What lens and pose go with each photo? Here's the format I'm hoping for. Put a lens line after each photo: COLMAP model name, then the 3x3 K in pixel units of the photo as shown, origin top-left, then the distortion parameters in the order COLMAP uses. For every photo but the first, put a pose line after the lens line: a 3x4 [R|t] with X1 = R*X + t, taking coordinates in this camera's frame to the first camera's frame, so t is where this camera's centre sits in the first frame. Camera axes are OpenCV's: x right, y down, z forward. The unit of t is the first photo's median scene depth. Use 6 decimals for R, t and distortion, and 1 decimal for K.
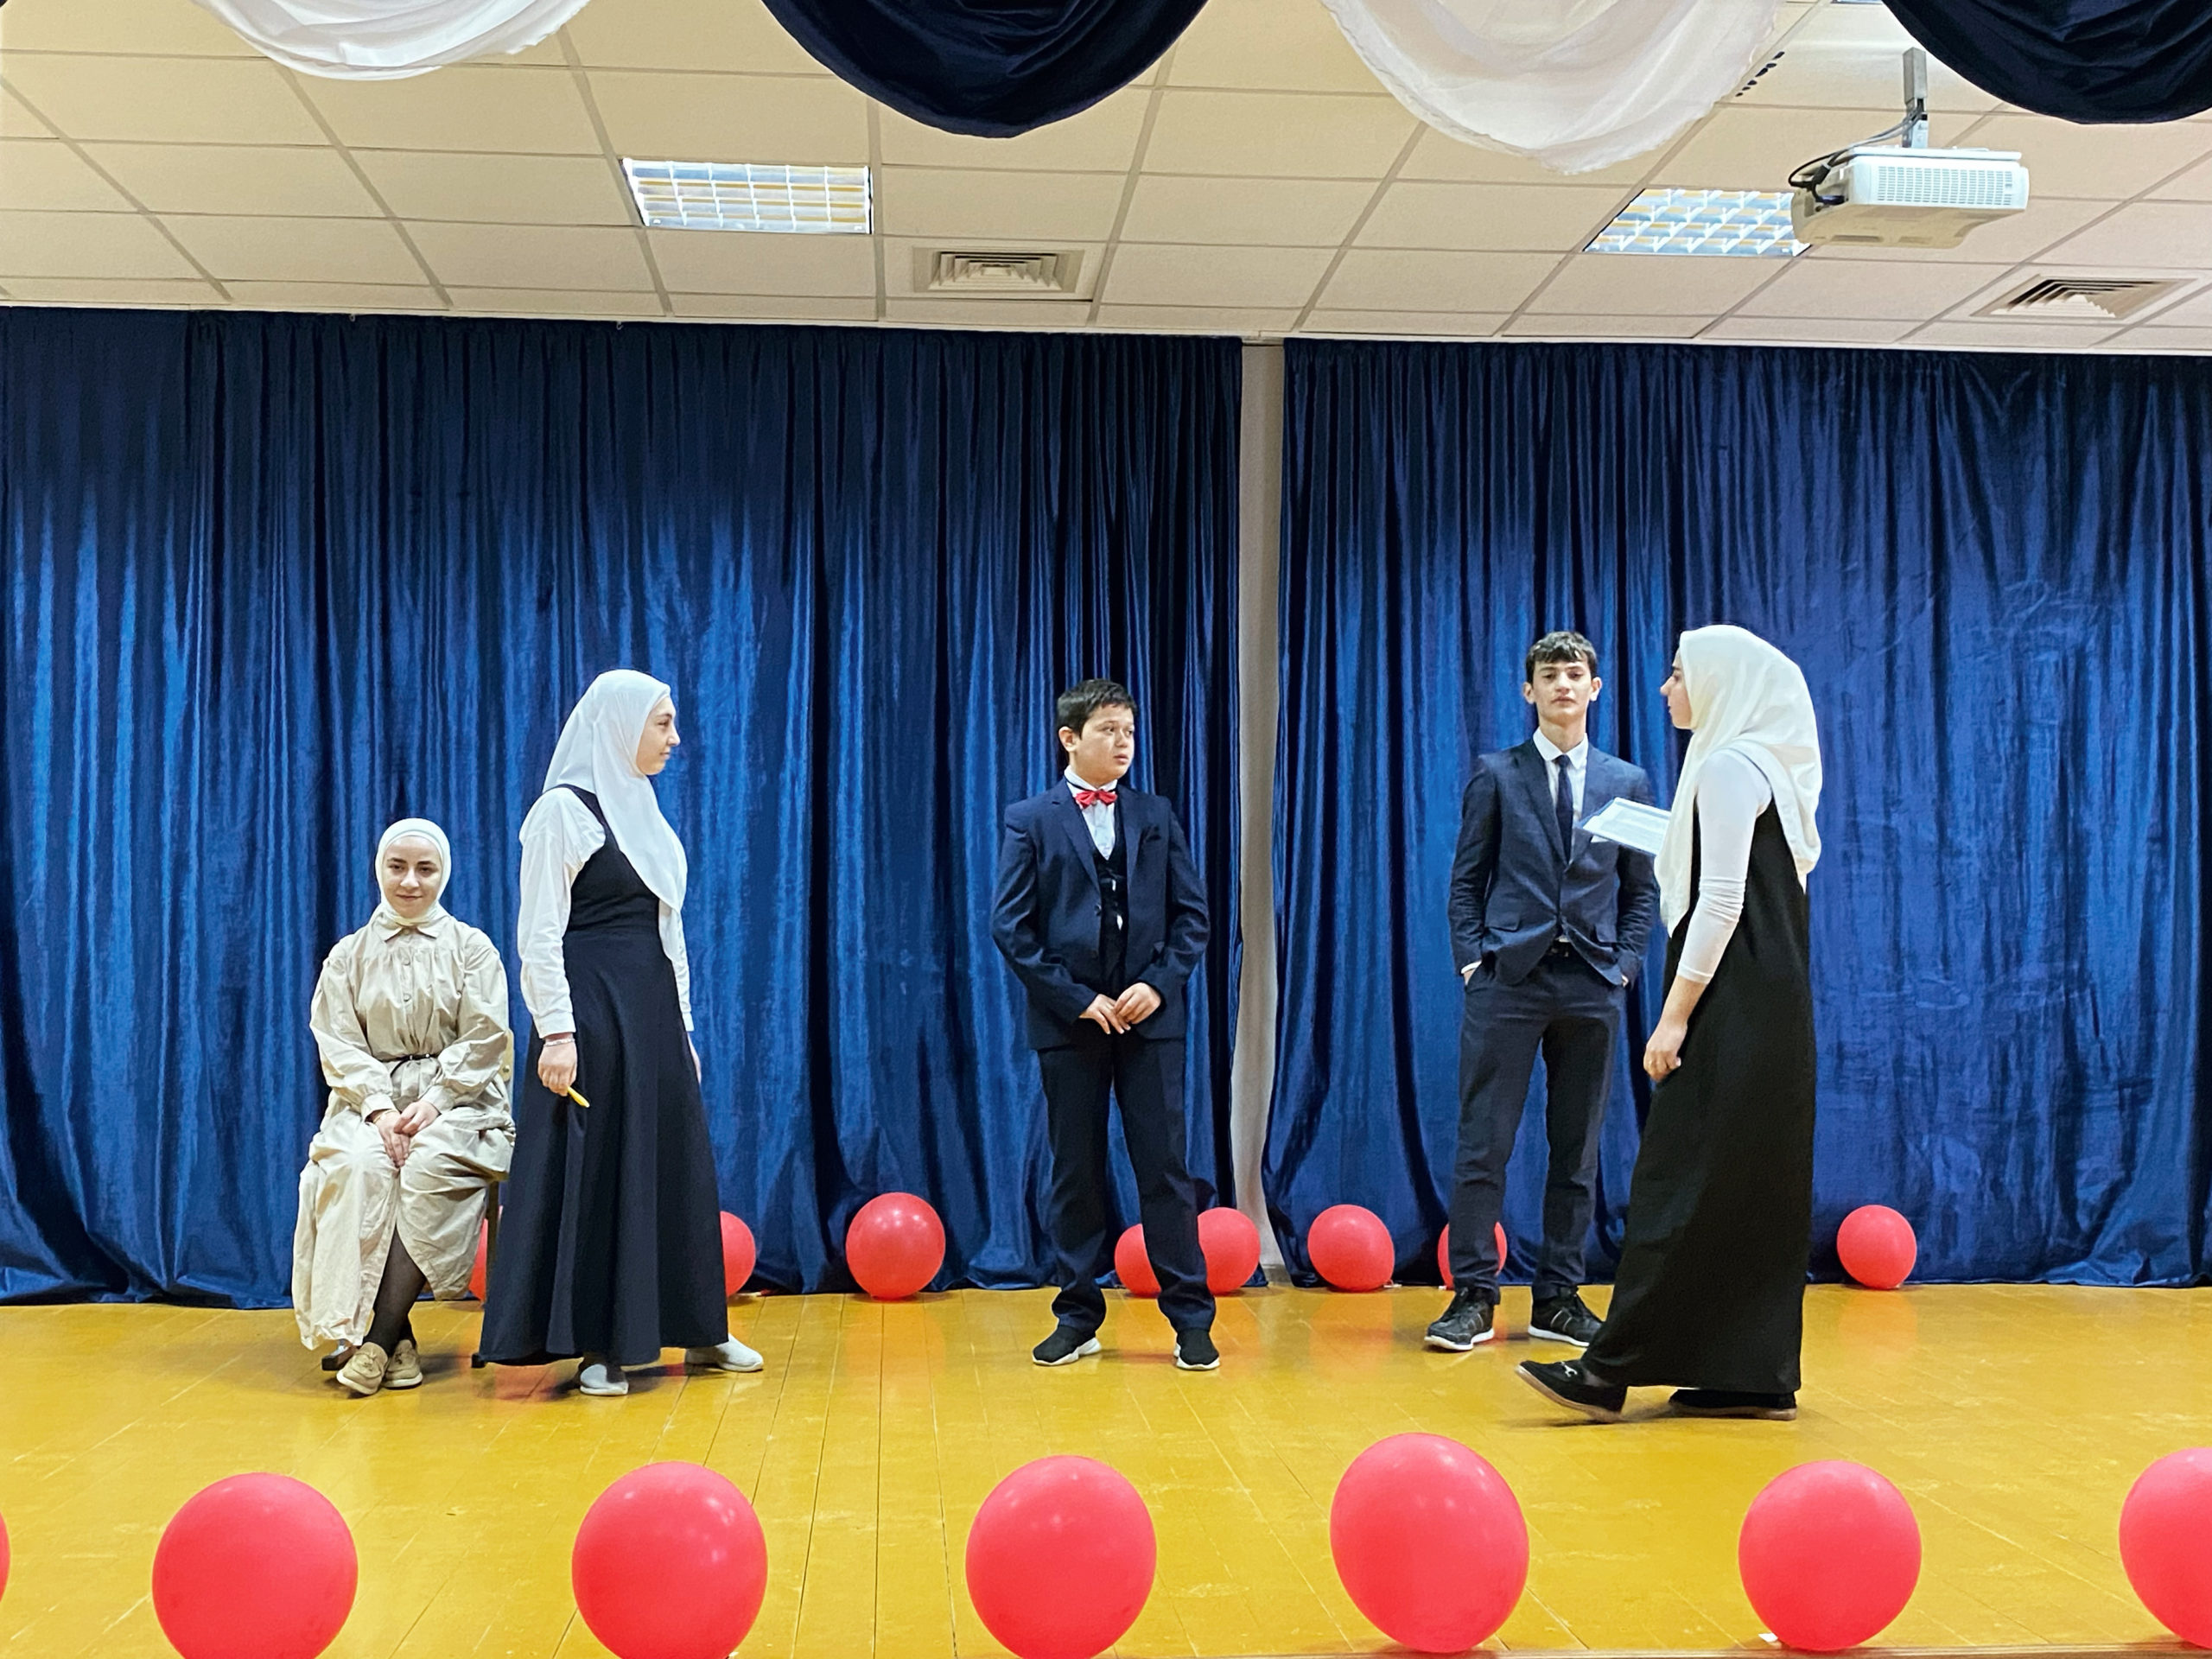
lens RADIAL K [[2591.6, 0, 1131.7], [0, 2591.6, 829.6], [0, 0, 1]] dist [0.052439, 0.000000]
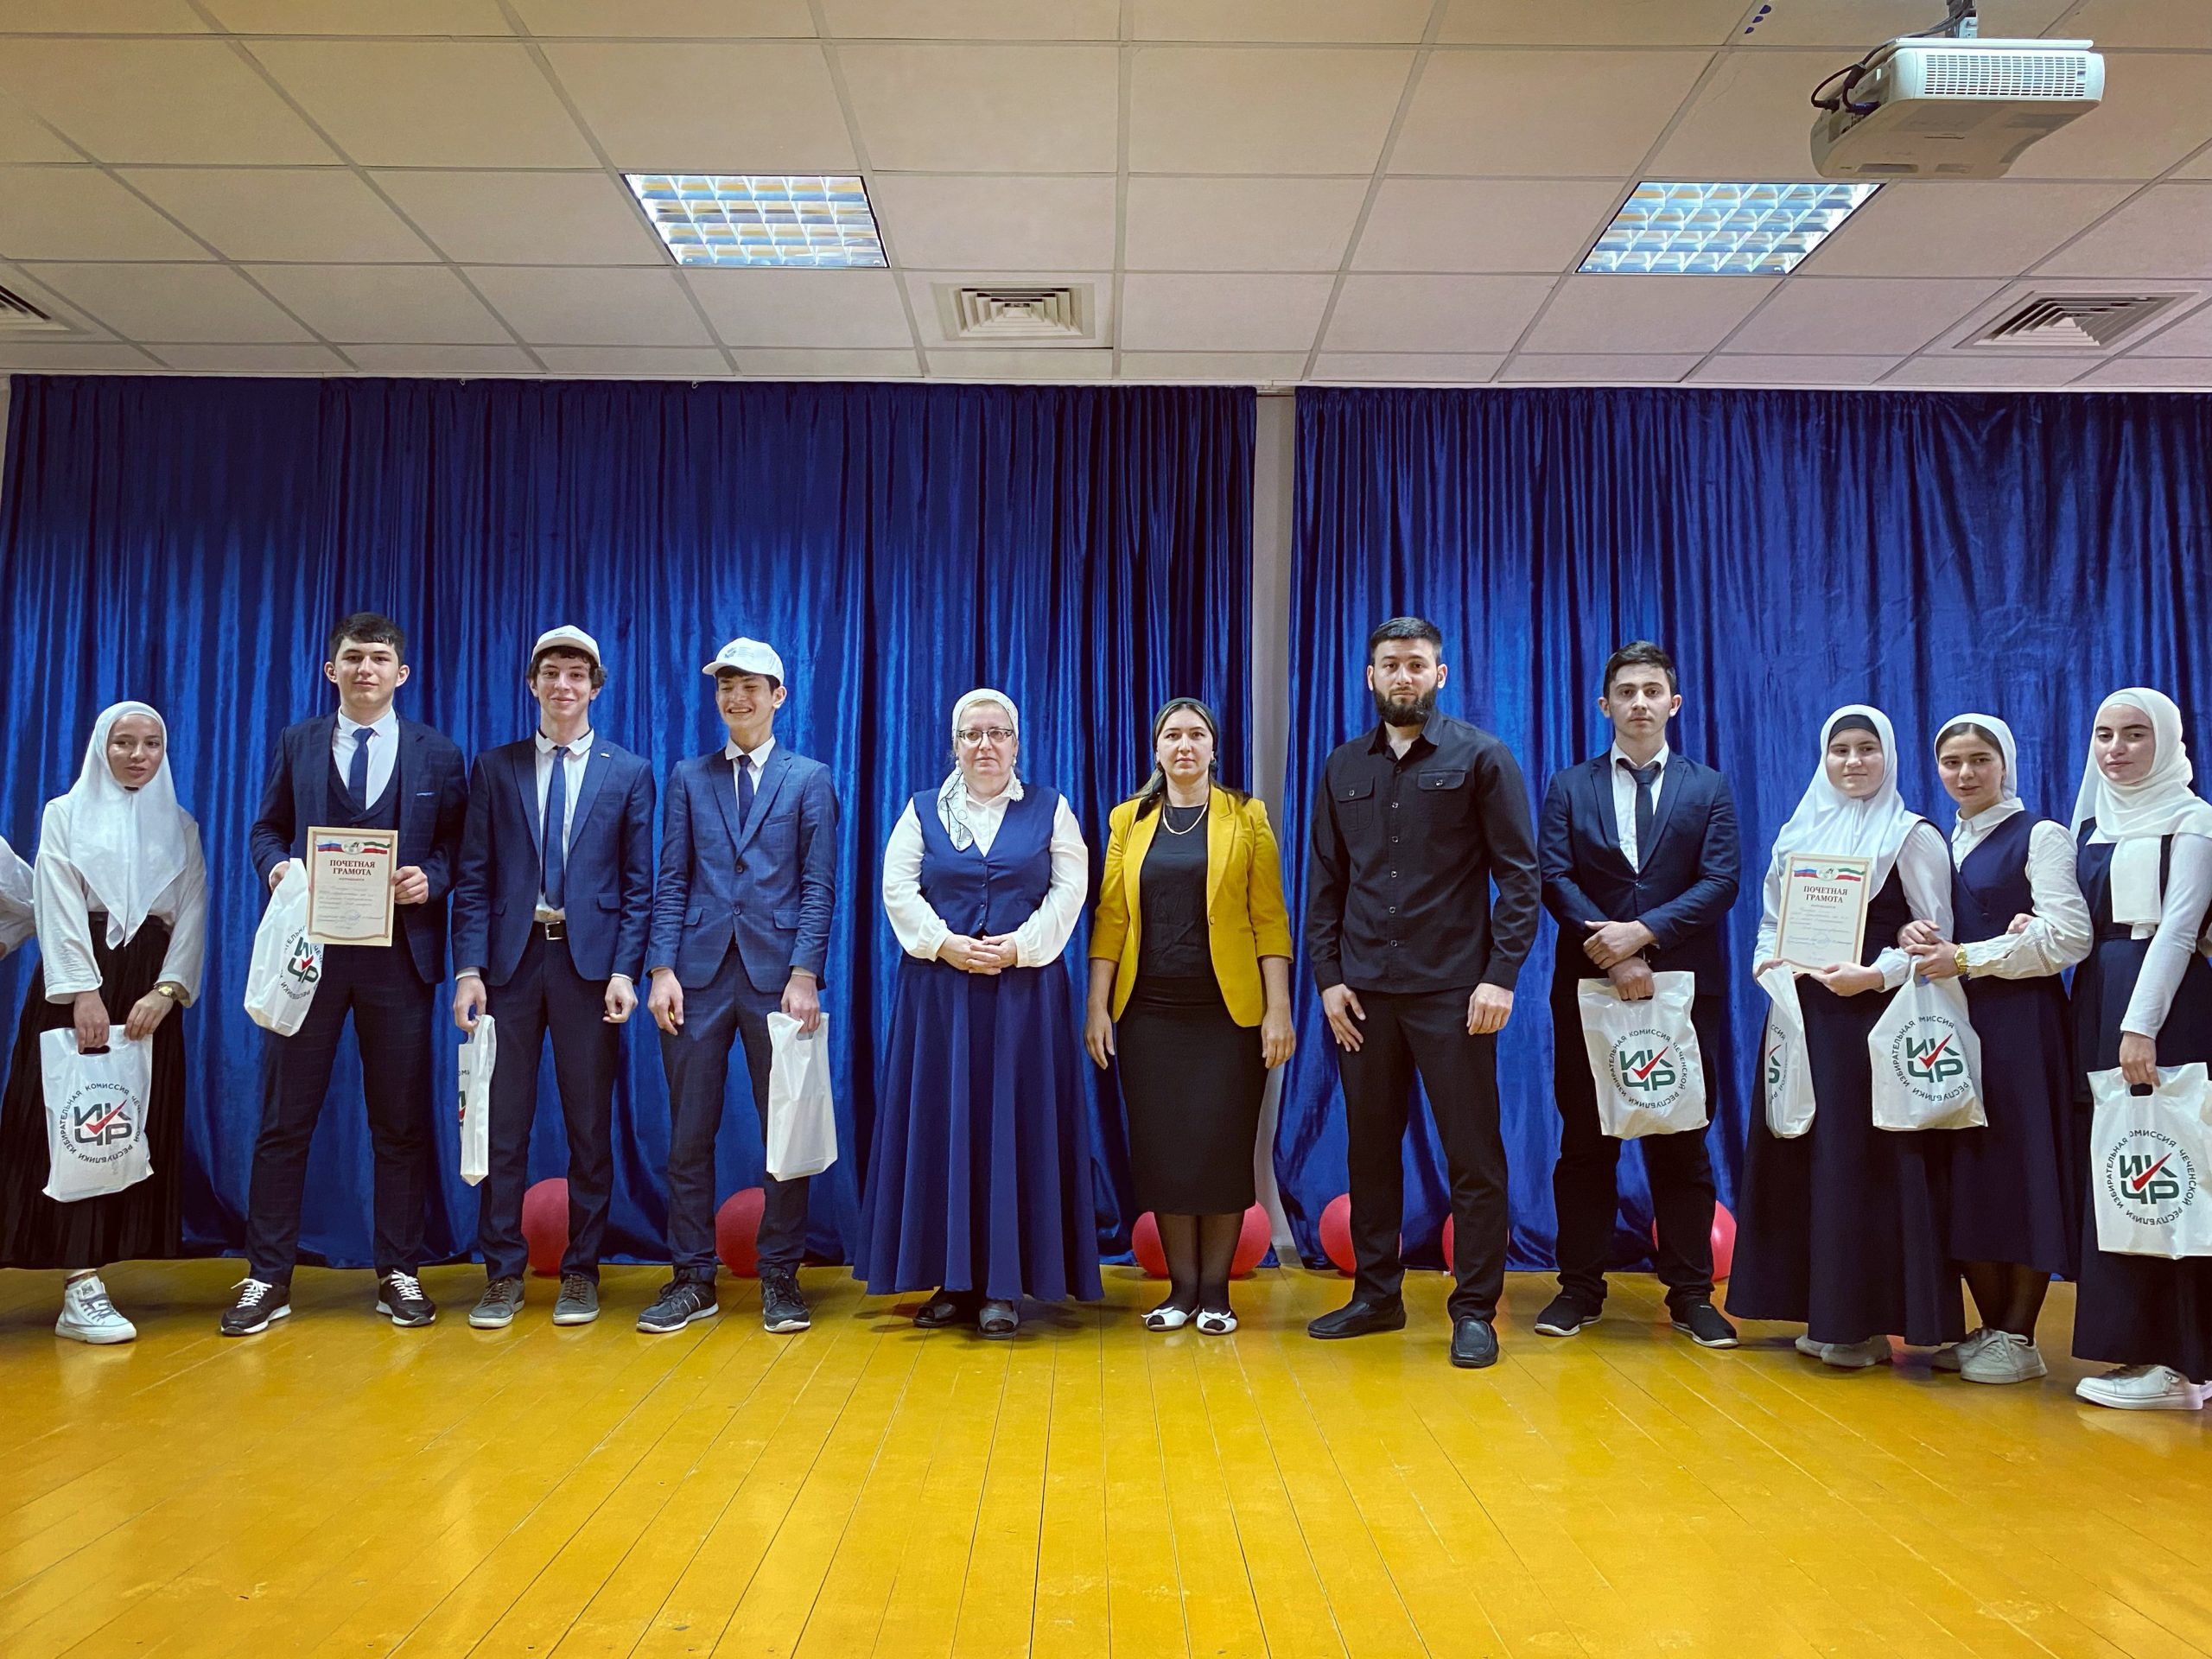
lens RADIAL K [[1876.3, 0, 1044.7], [0, 1876.3, 786.8], [0, 0, 1]] dist [-0.011769, 0.055554]
pose [[0.994840, -0.000316, -0.101454, 0.033730], [-0.003950, 0.999117, -0.041837, 0.011756], [0.101378, 0.042022, 0.993960, 0.213194]]
